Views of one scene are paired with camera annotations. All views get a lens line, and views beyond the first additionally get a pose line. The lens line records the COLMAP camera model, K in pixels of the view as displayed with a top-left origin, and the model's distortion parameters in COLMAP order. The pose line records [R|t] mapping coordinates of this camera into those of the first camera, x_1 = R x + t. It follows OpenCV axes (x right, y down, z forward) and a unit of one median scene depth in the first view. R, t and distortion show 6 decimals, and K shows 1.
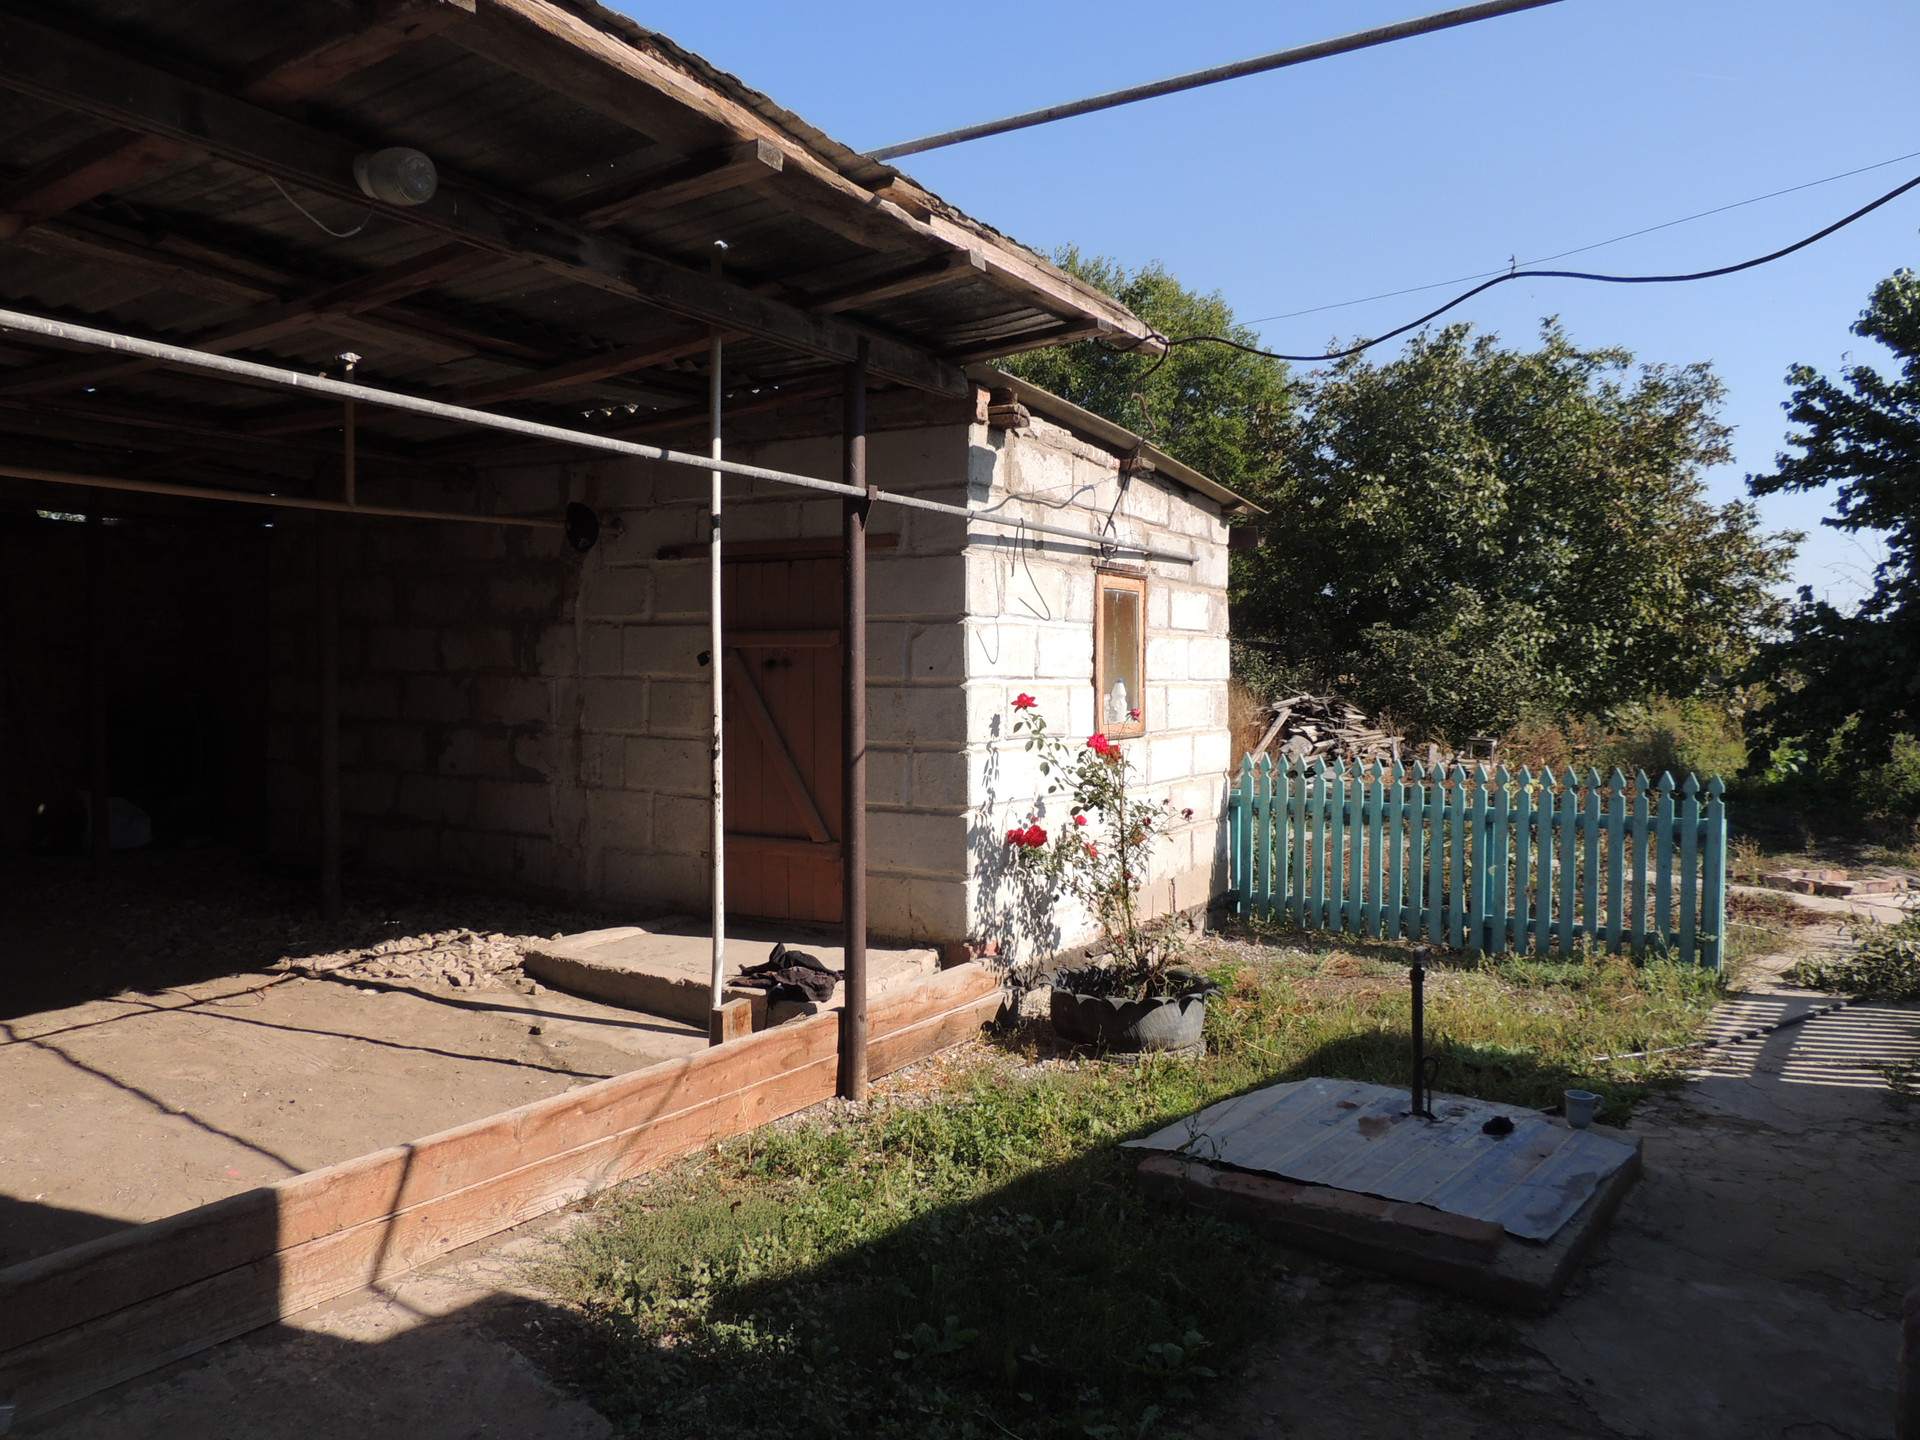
lens RADIAL K [[1363.4, 0, 960.4], [0, 1363.4, 727.4], [0, 0, 1]] dist [-0.022419, 0.003455]
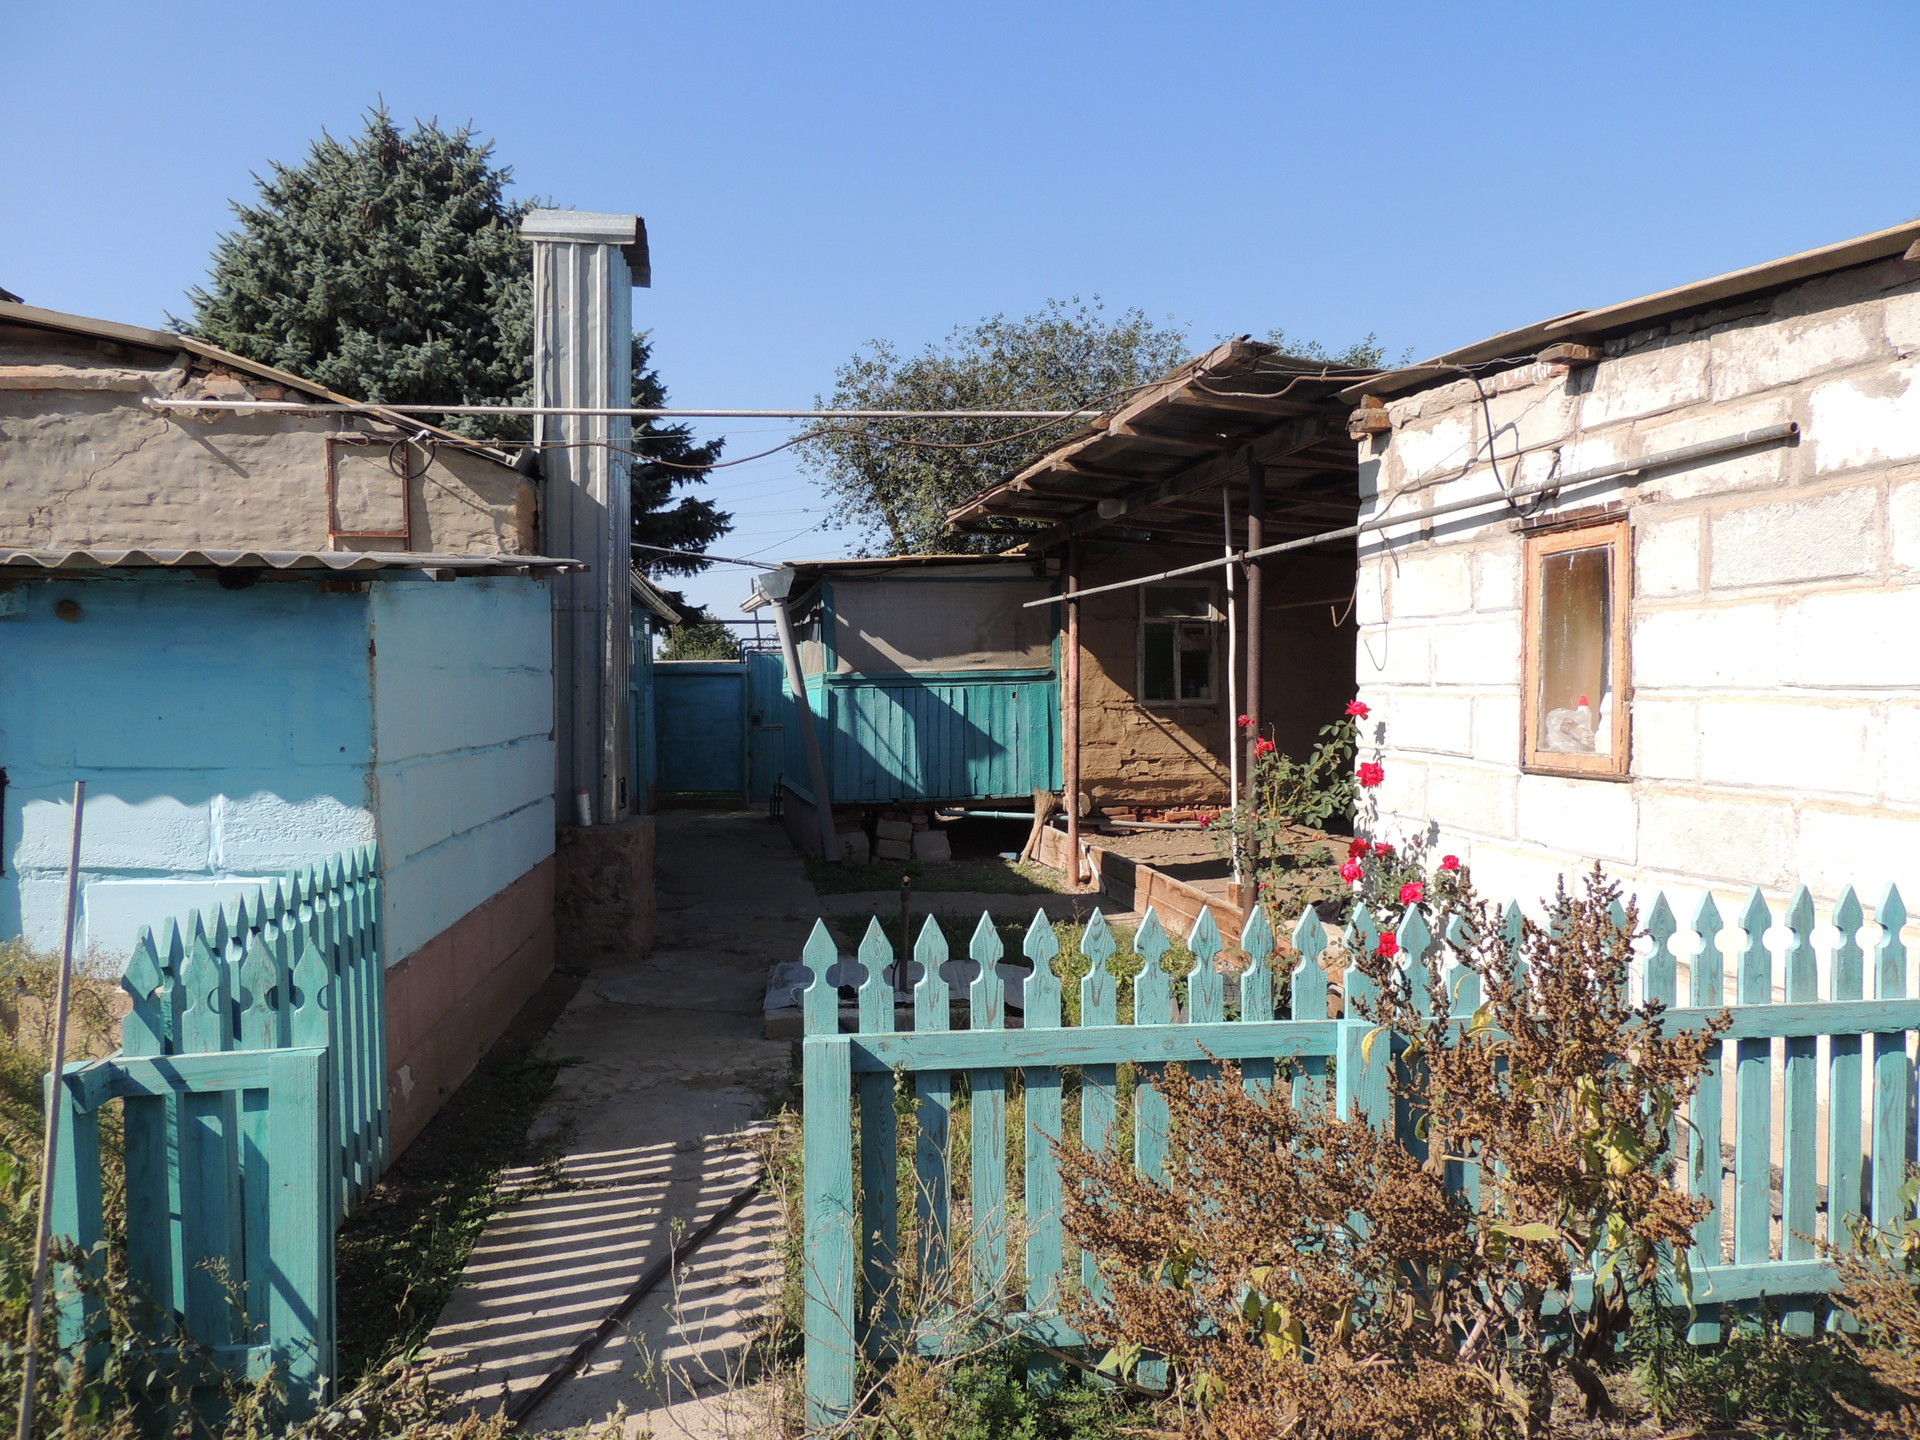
lens RADIAL K [[1363.4, 0, 960.6], [0, 1363.4, 707.5], [0, 0, 1]] dist [-0.022419, 0.003455]
pose [[-0.733489, 0.009775, -0.679631, 0.918394], [-0.024035, 0.998898, 0.040306, -0.052096], [0.679276, 0.045899, -0.732446, 1.513084]]
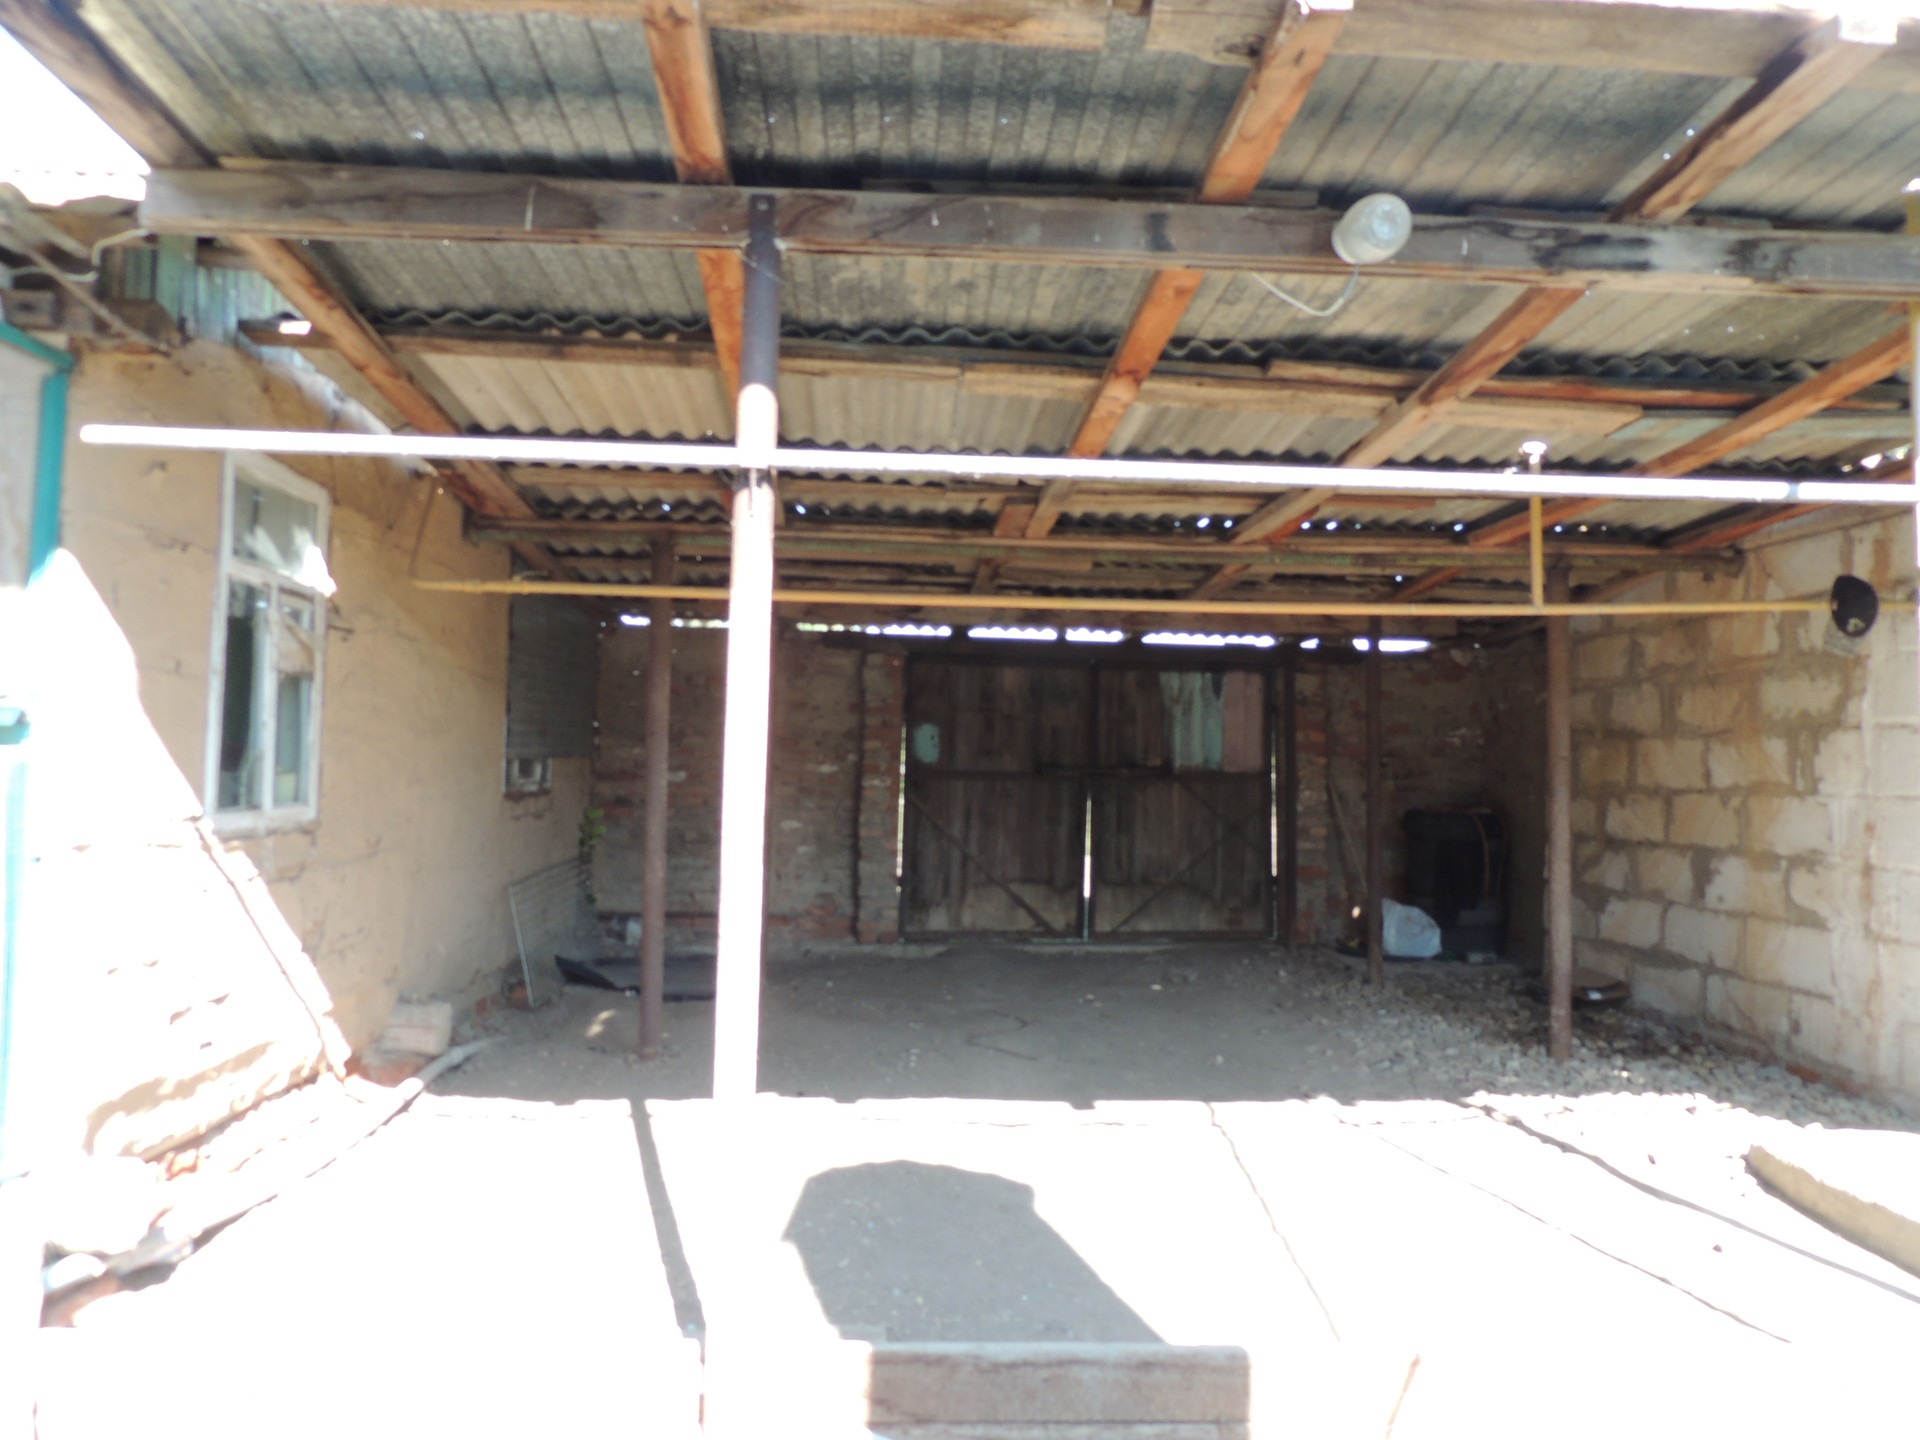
lens RADIAL K [[1363.4, 0, 964.8], [0, 1363.4, 722.0], [0, 0, 1]] dist [-0.022419, 0.003455]
pose [[0.560922, -0.035345, -0.827113, 0.084498], [-0.039521, 0.996806, -0.069399, -0.006009], [0.826924, 0.071616, 0.557734, 0.157807]]
